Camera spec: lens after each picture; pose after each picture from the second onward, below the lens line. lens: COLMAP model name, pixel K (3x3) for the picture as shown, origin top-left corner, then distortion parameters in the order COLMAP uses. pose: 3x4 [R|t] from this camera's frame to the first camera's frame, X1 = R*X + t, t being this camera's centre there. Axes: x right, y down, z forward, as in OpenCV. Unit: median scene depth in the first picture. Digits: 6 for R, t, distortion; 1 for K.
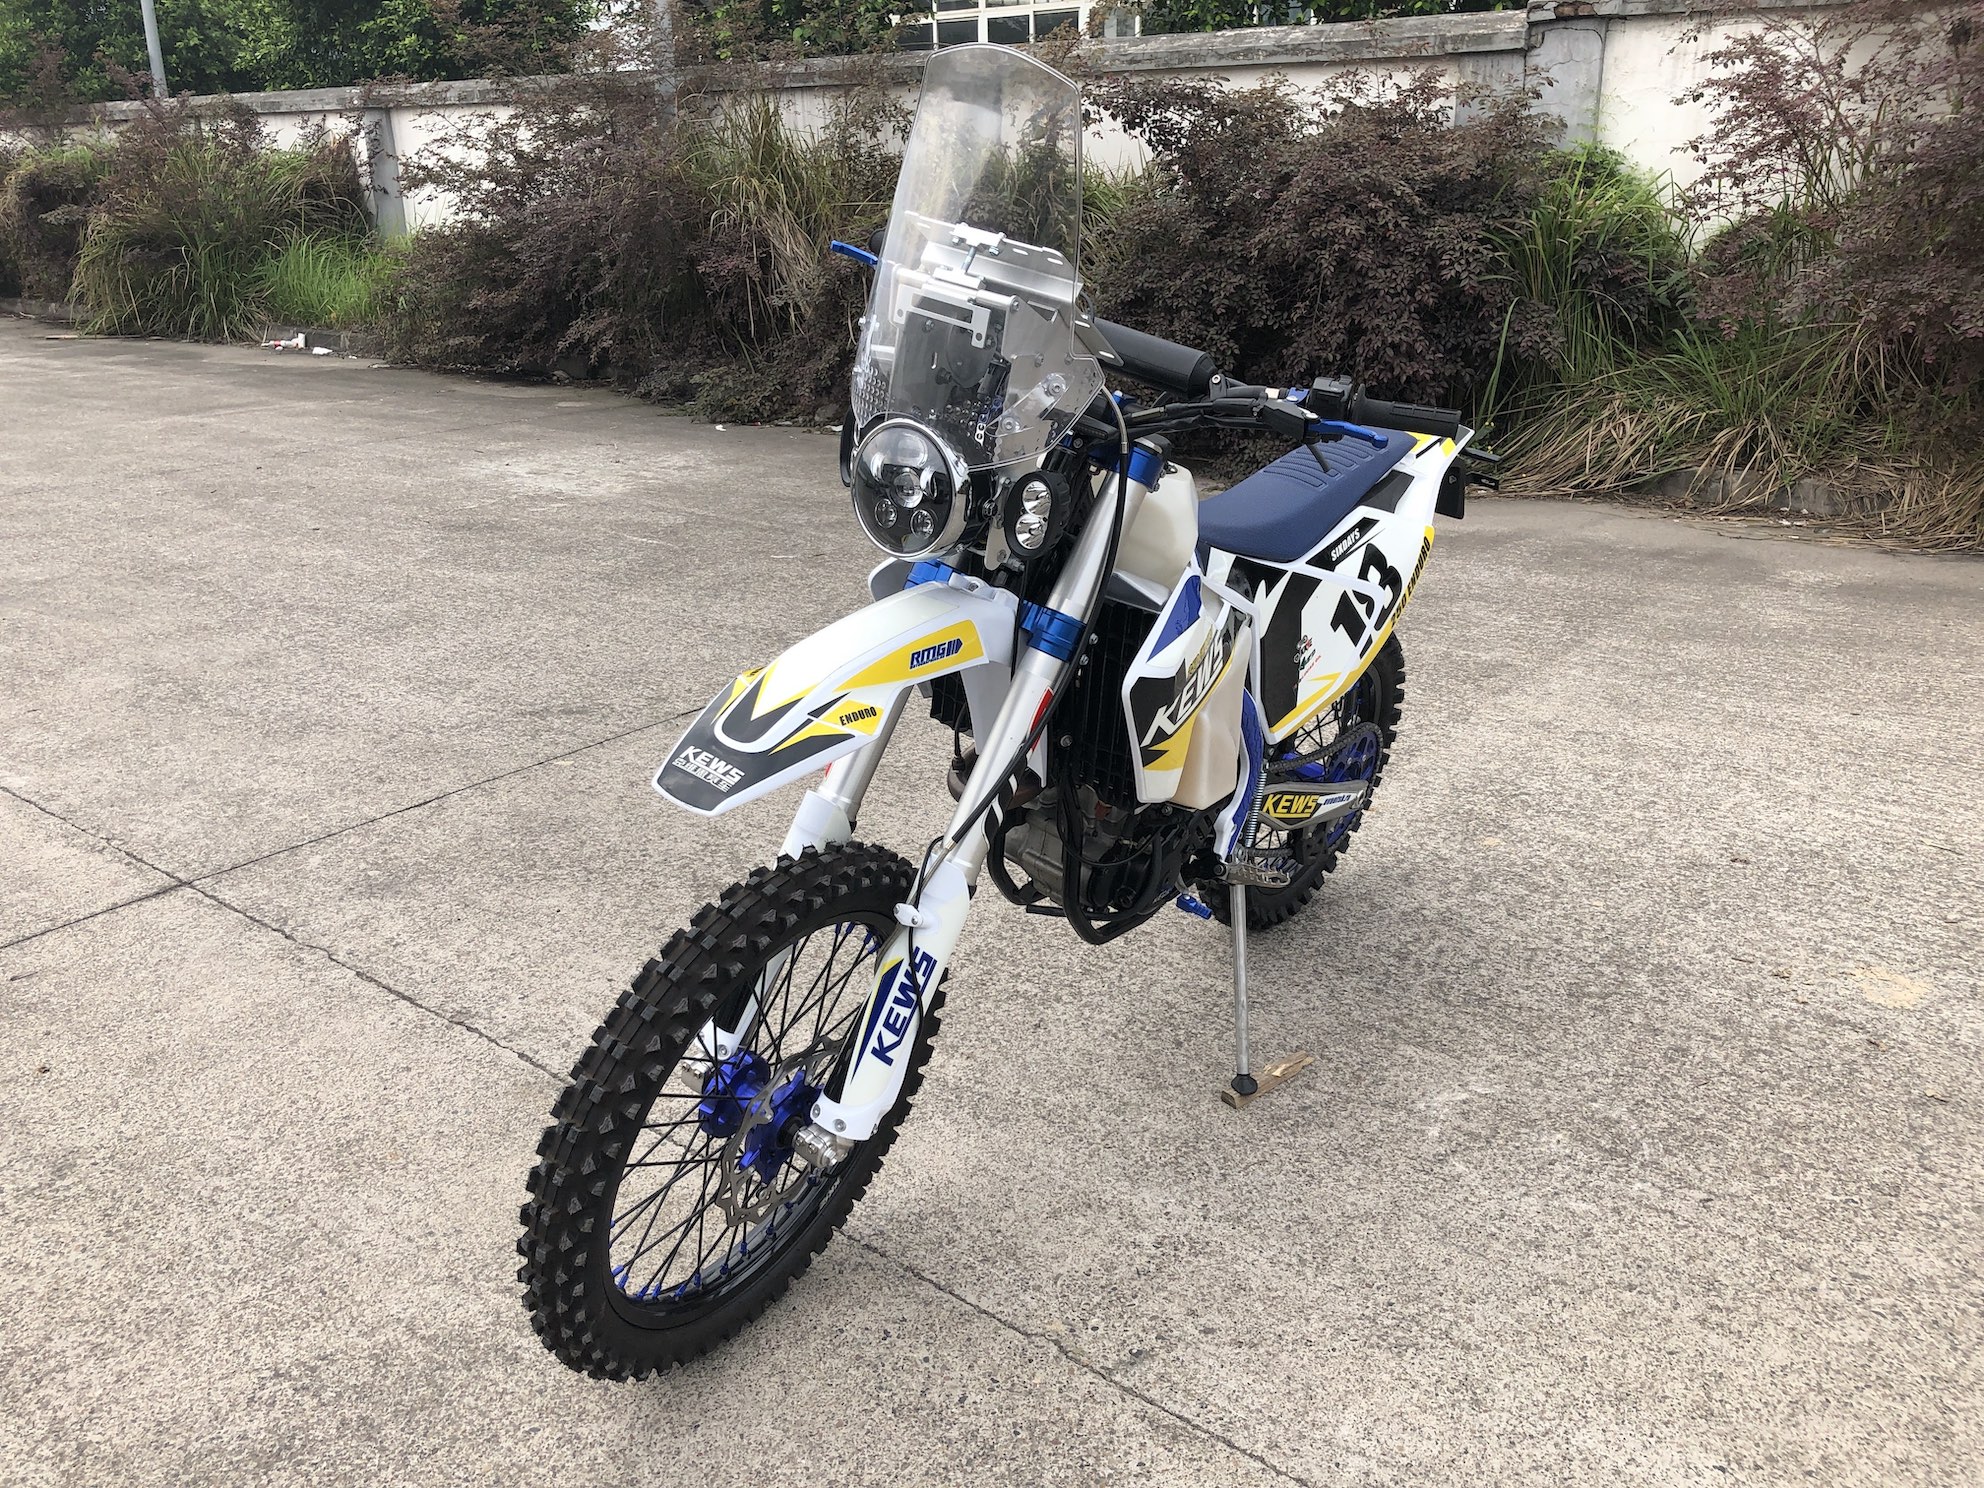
lens RADIAL K [[1621.3, 0, 1002.2], [0, 1621.3, 761.6], [0, 0, 1]] dist [0.013247, -0.024170]
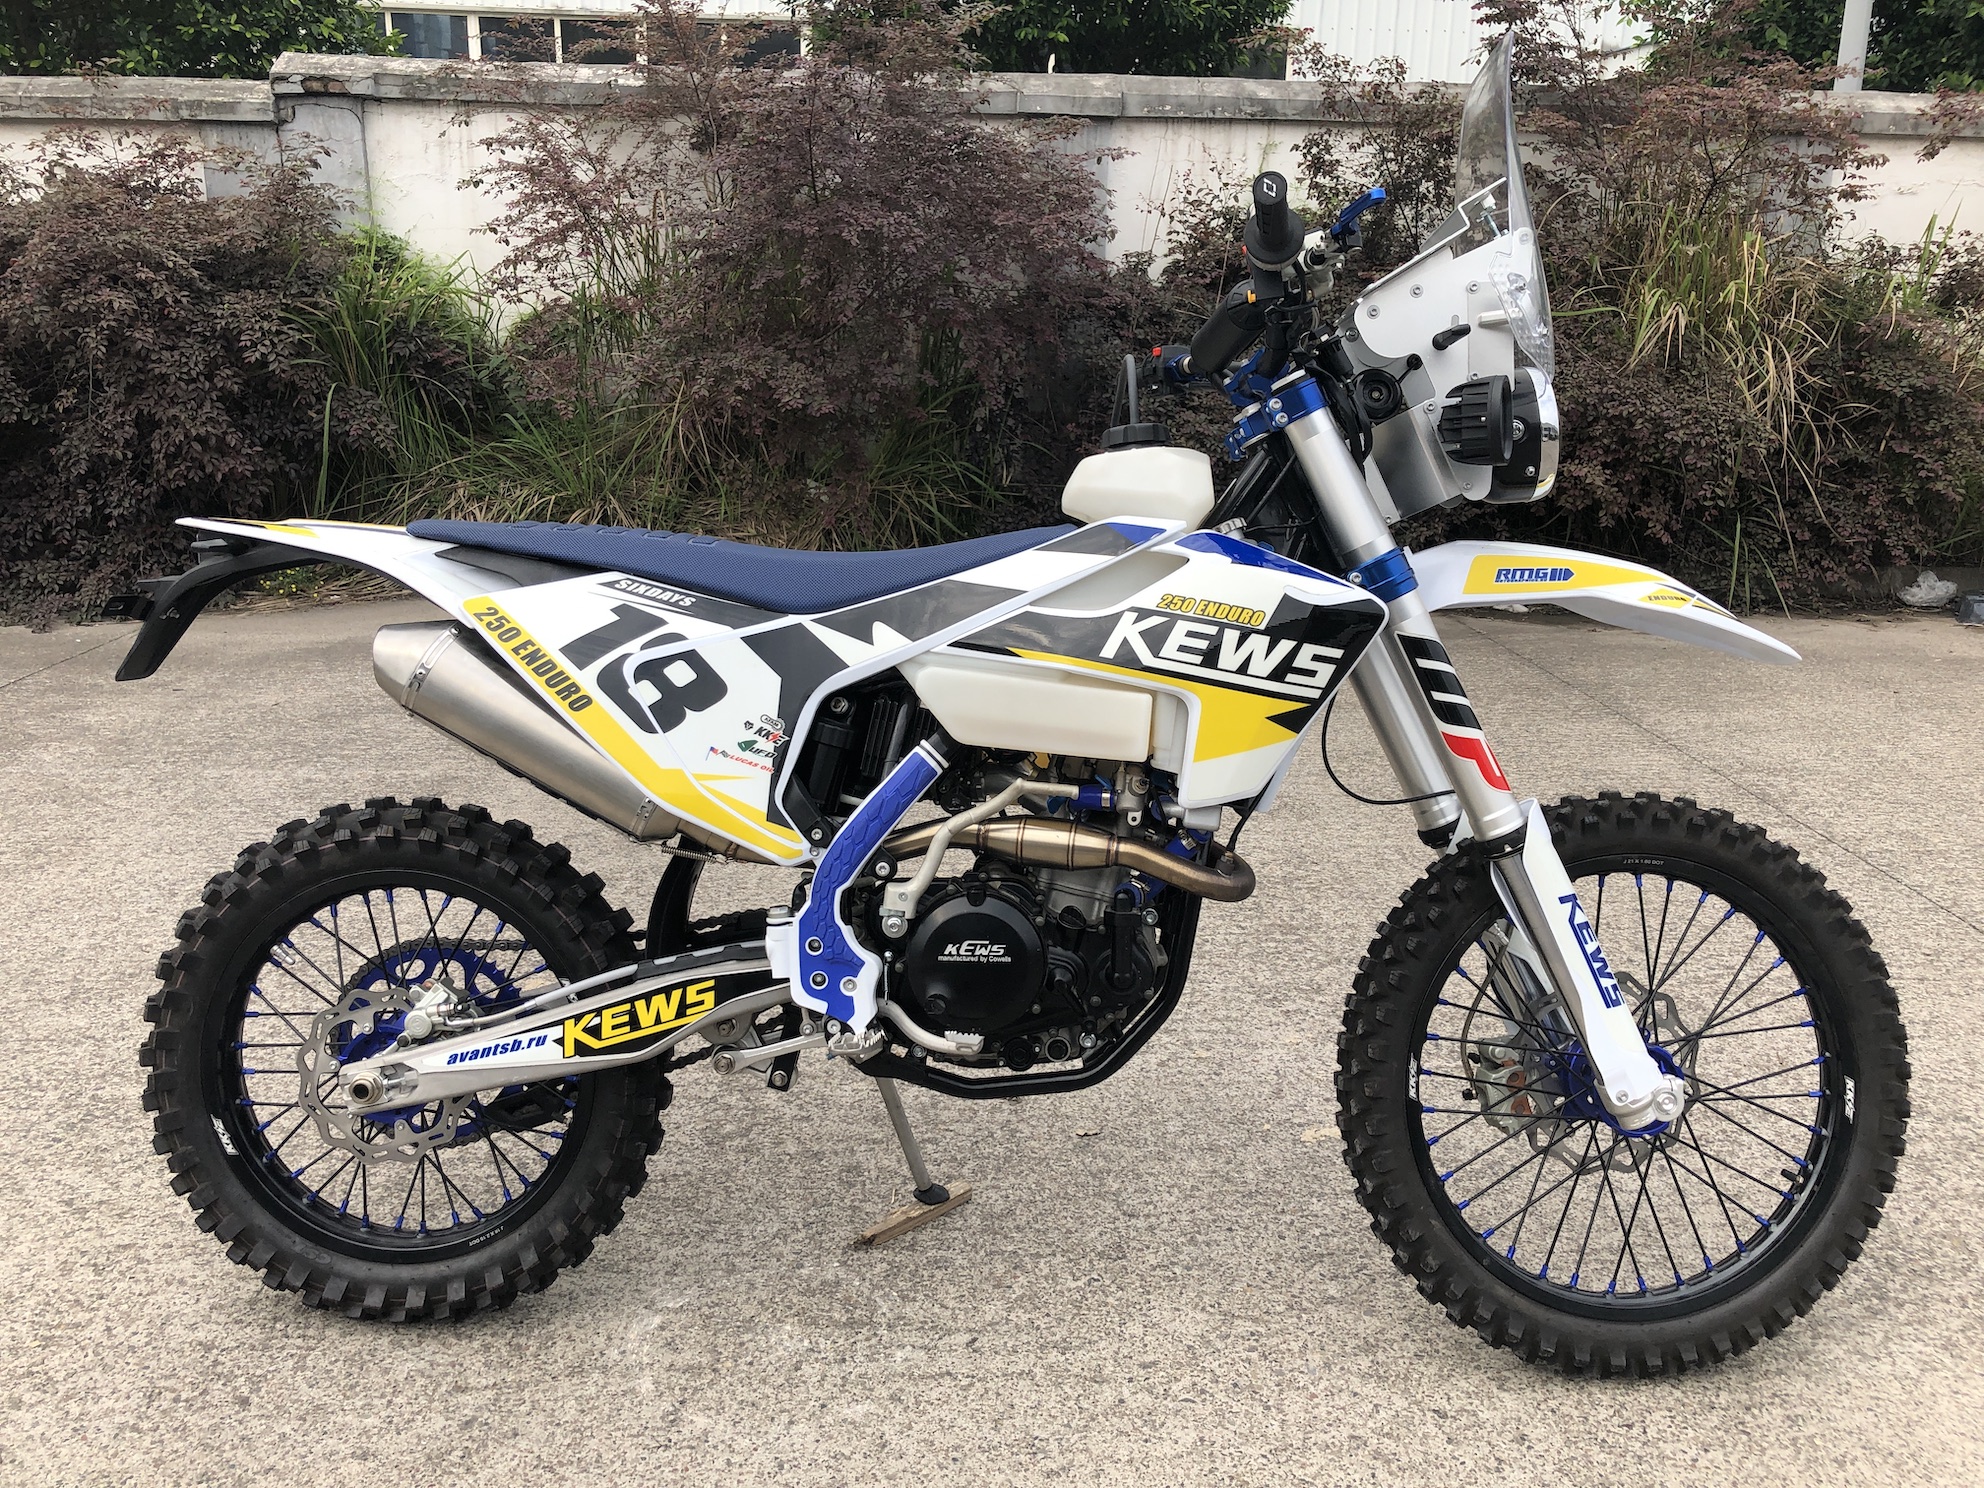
lens RADIAL K [[1625.0, 0, 1013.2], [0, 1625.0, 736.4], [0, 0, 1]] dist [0.017541, -0.020829]
pose [[0.746765, -0.151600, 0.647580, -0.019554], [0.202727, 0.979225, -0.004539, -0.011580], [-0.633438, 0.134671, 0.761984, 0.094012]]
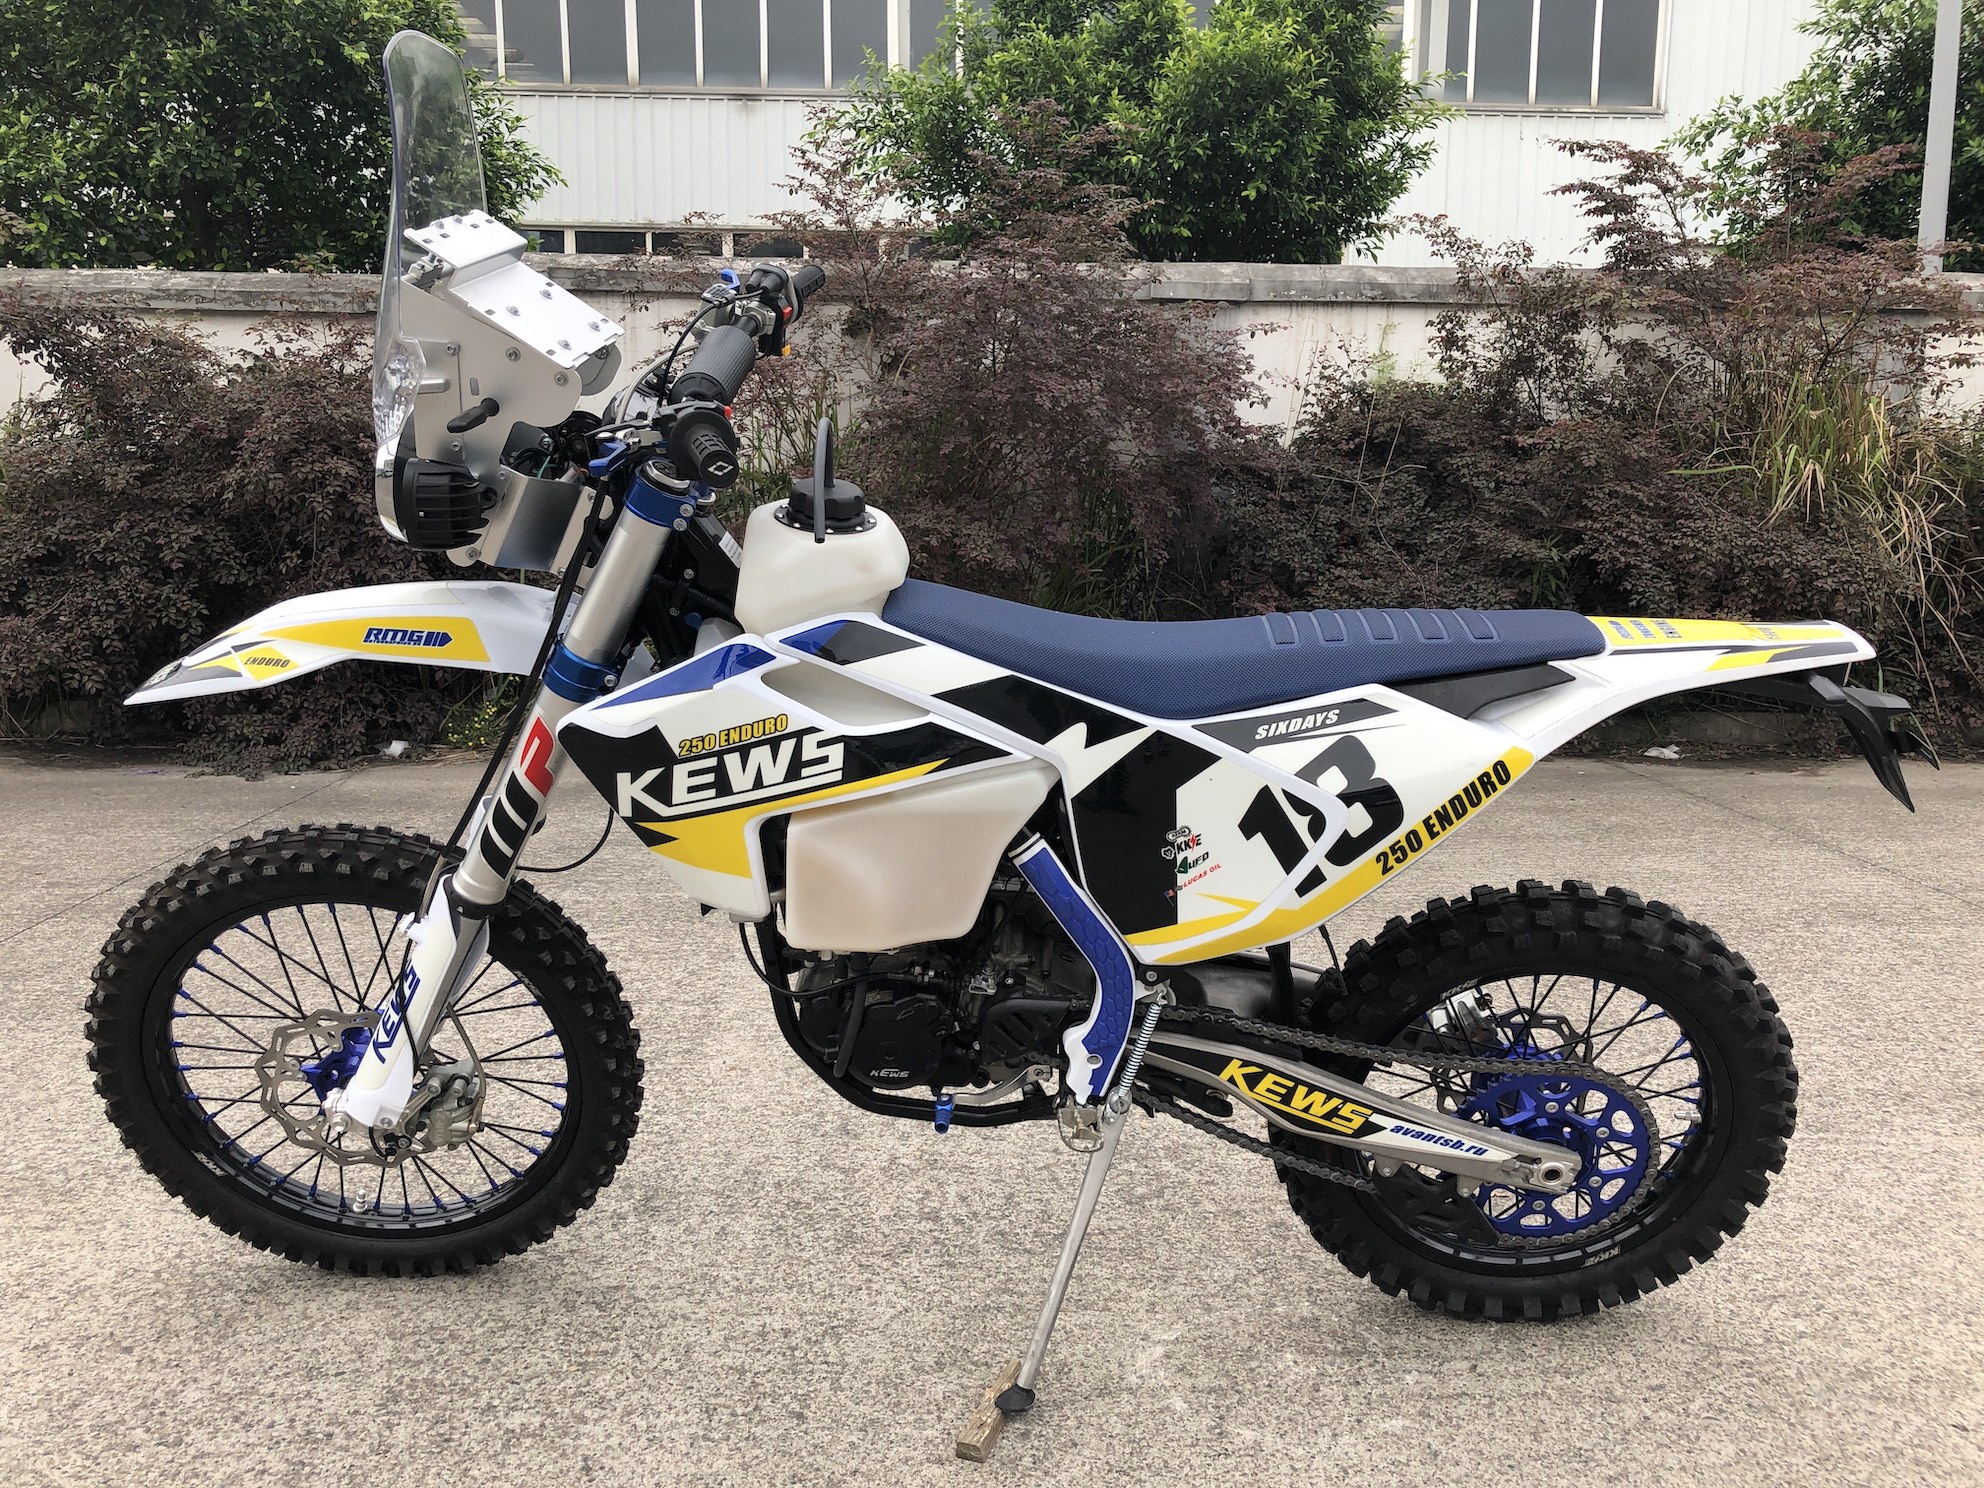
lens RADIAL K [[1625.0, 0, 1013.2], [0, 1625.0, 736.4], [0, 0, 1]] dist [0.017541, -0.020829]
pose [[0.753531, -0.078939, 0.652656, -0.100622], [0.207509, 0.970572, -0.122191, -0.002185], [-0.623804, 0.227507, 0.747736, 0.136754]]
